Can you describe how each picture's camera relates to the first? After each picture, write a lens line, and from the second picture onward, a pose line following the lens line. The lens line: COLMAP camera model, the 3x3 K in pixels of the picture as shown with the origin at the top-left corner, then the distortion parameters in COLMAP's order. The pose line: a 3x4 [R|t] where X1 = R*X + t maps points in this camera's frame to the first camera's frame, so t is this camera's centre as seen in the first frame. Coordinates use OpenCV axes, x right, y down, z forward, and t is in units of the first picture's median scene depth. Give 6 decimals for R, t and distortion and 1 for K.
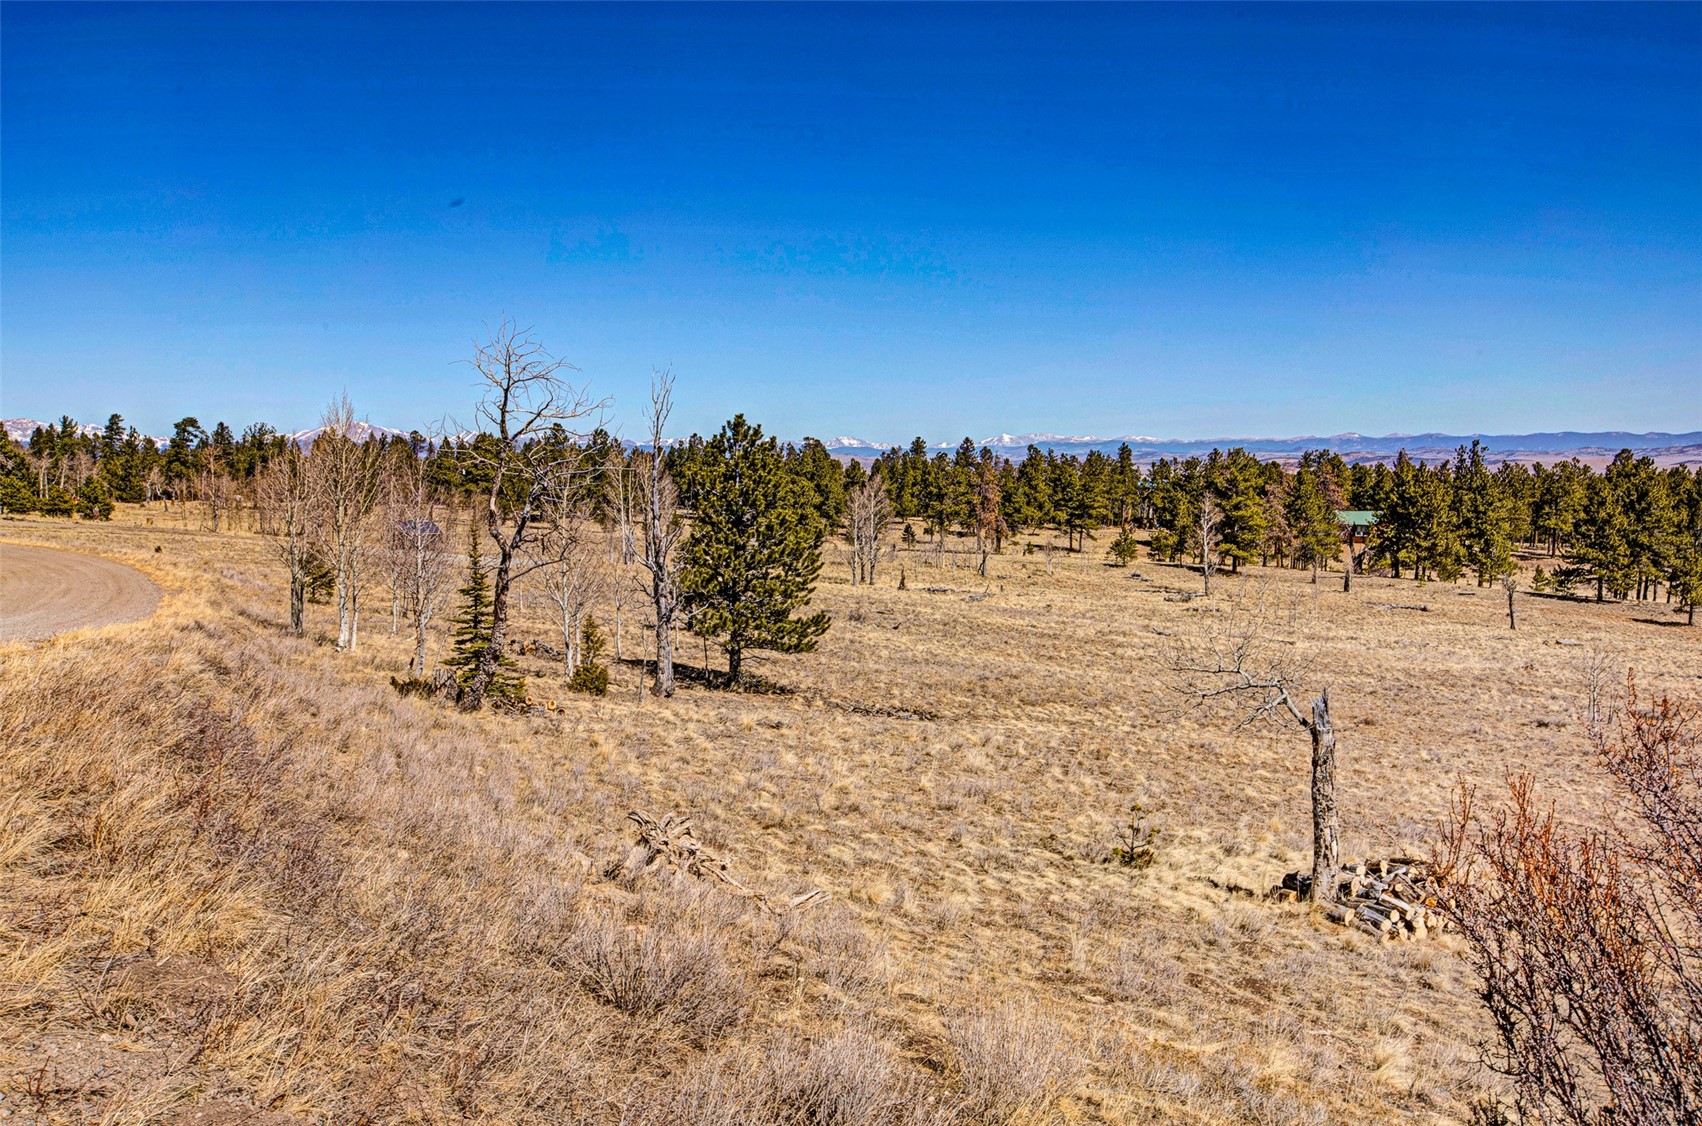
lens RADIAL K [[1633.1, 0, 866.0], [0, 1633.1, 548.8], [0, 0, 1]] dist [0.071384, 0.000000]
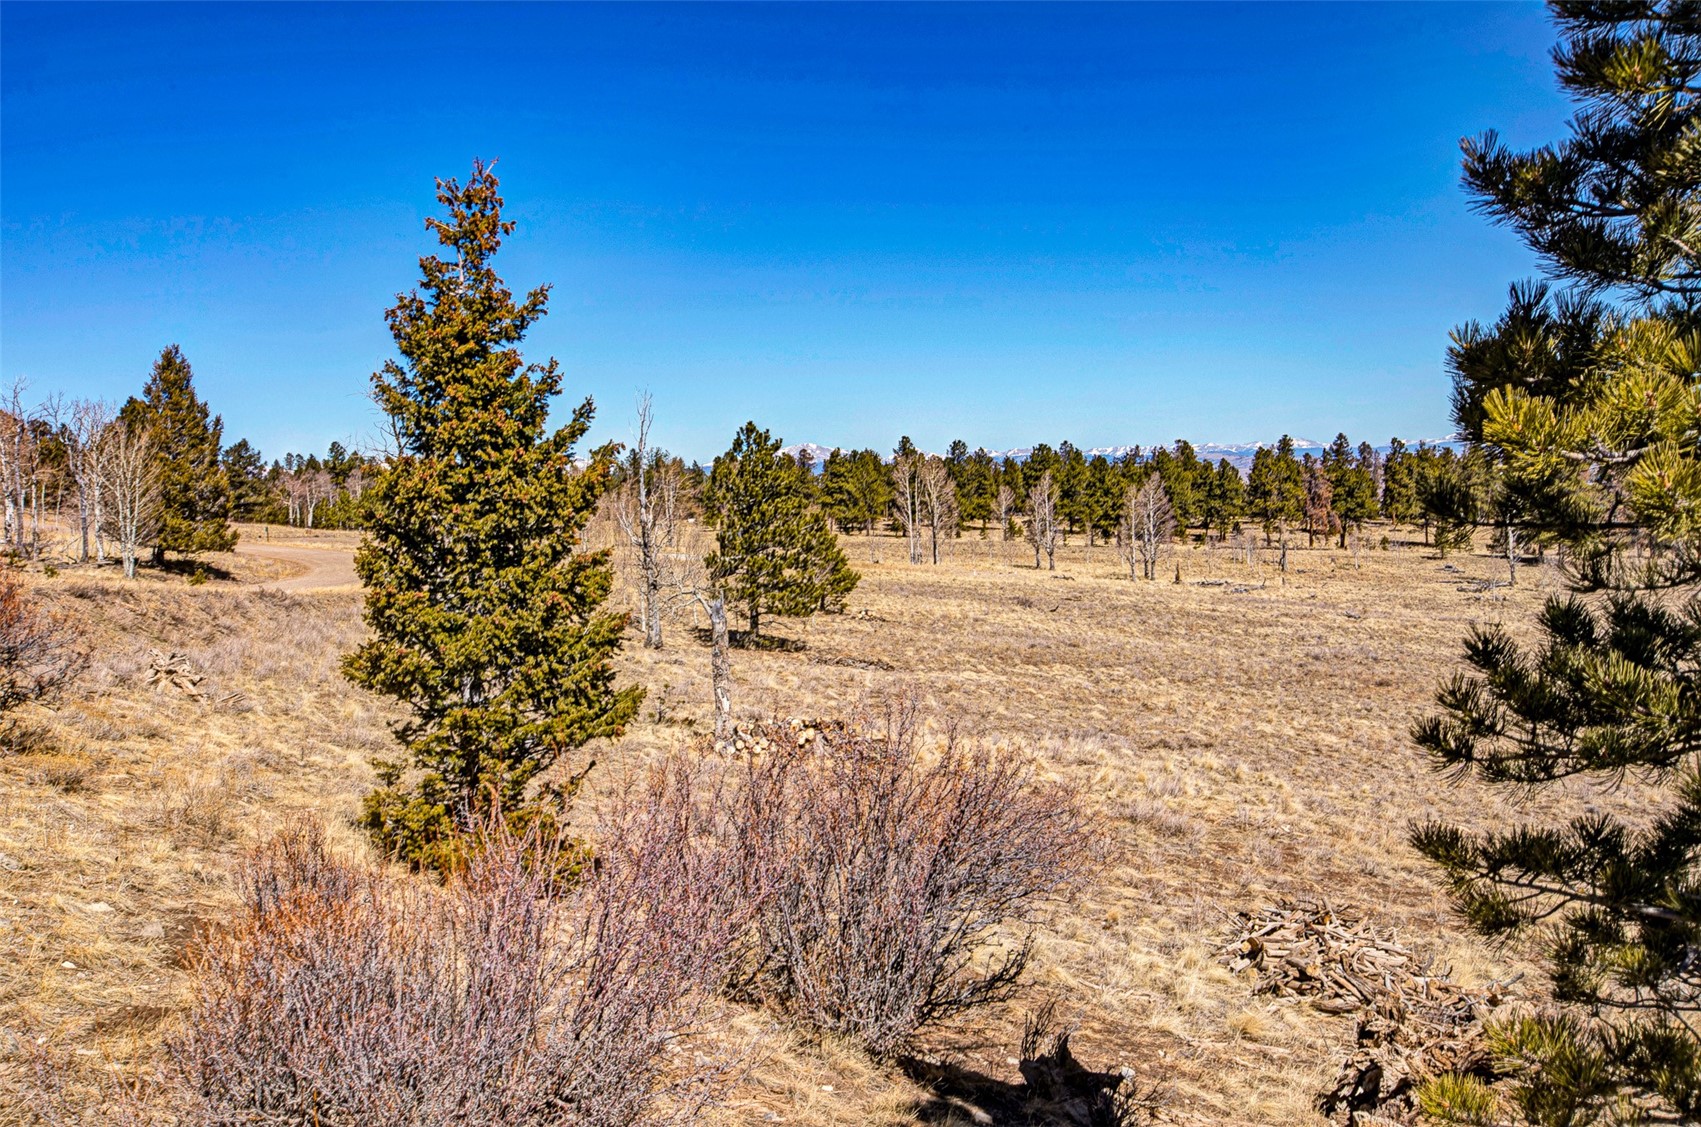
lens RADIAL K [[1632.2, 0, 841.4], [0, 1632.2, 564.0], [0, 0, 1]] dist [0.071384, 0.000000]
pose [[0.957124, -0.018684, -0.289075, 0.119306], [0.019377, 0.999812, -0.000465, 0.009155], [0.289029, -0.005156, 0.957306, -0.052440]]
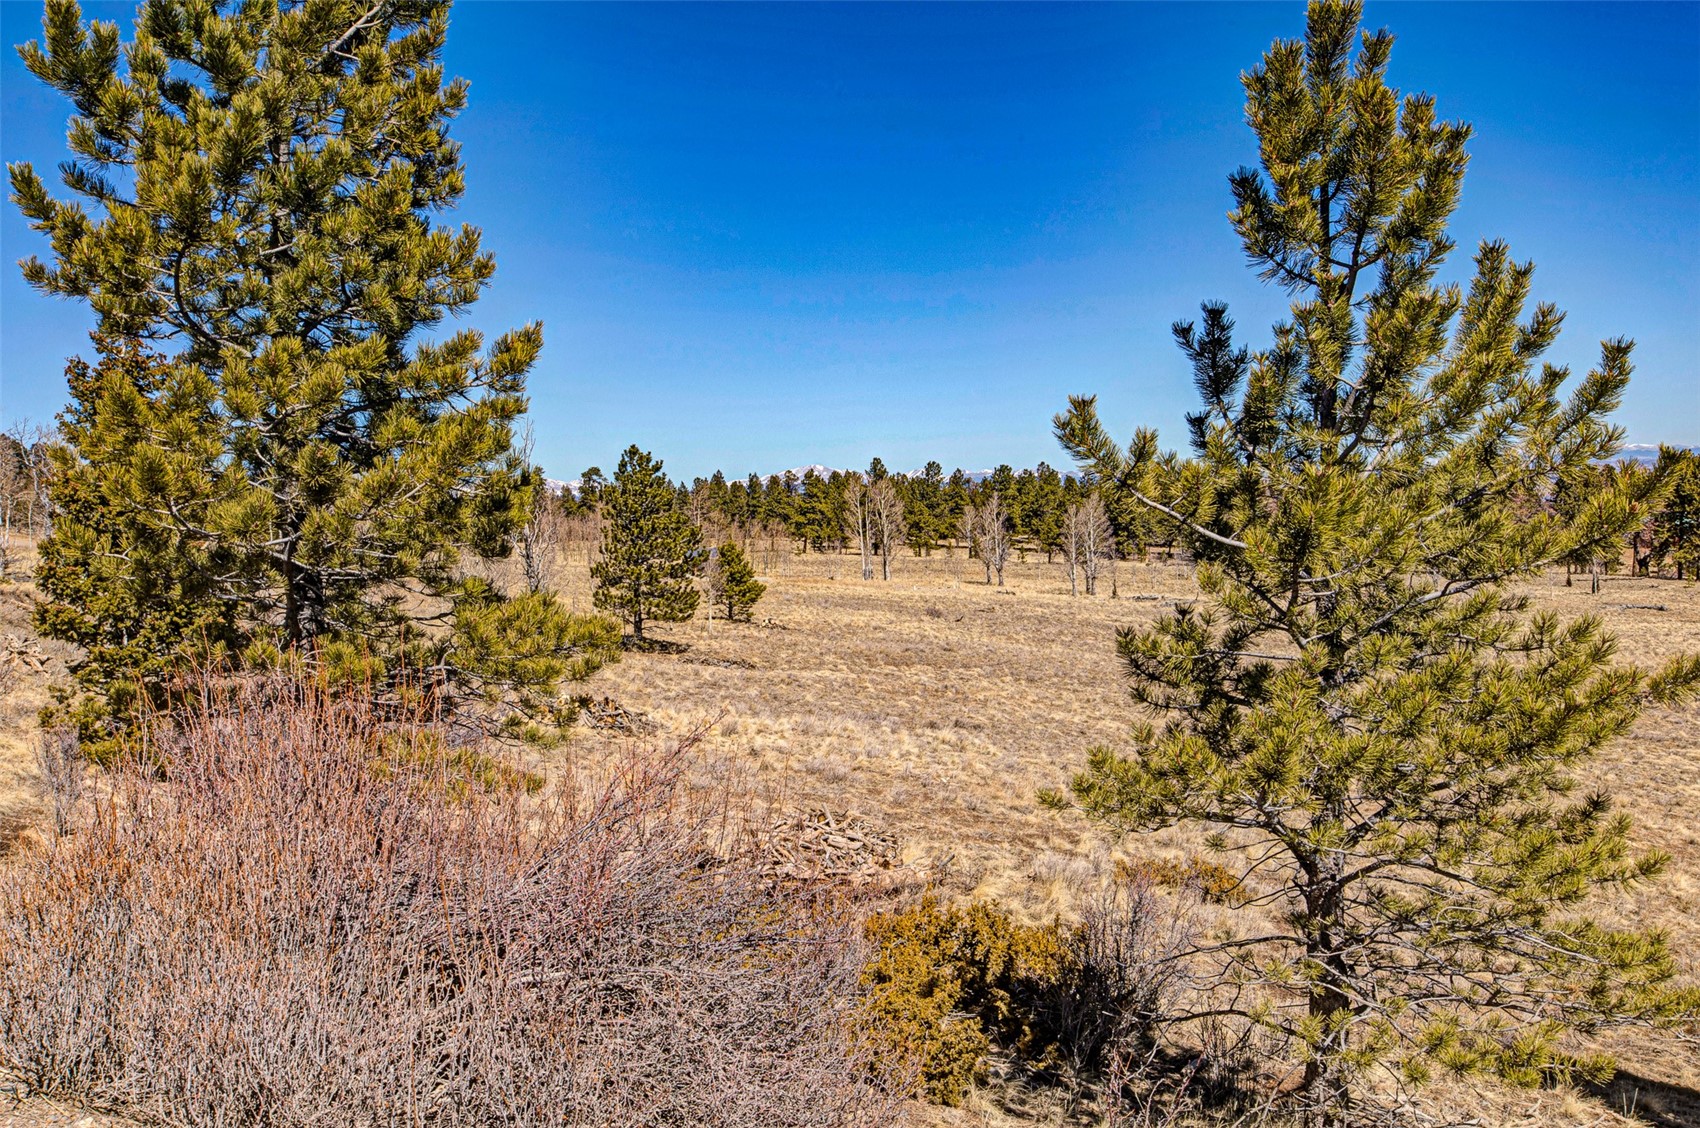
lens RADIAL K [[1631.2, 0, 845.5], [0, 1631.2, 571.6], [0, 0, 1]] dist [0.071384, 0.000000]
pose [[0.954236, -0.023265, -0.298149, 0.172013], [0.021524, 0.999727, -0.009121, 0.013429], [0.298279, 0.002286, 0.954476, -0.081491]]
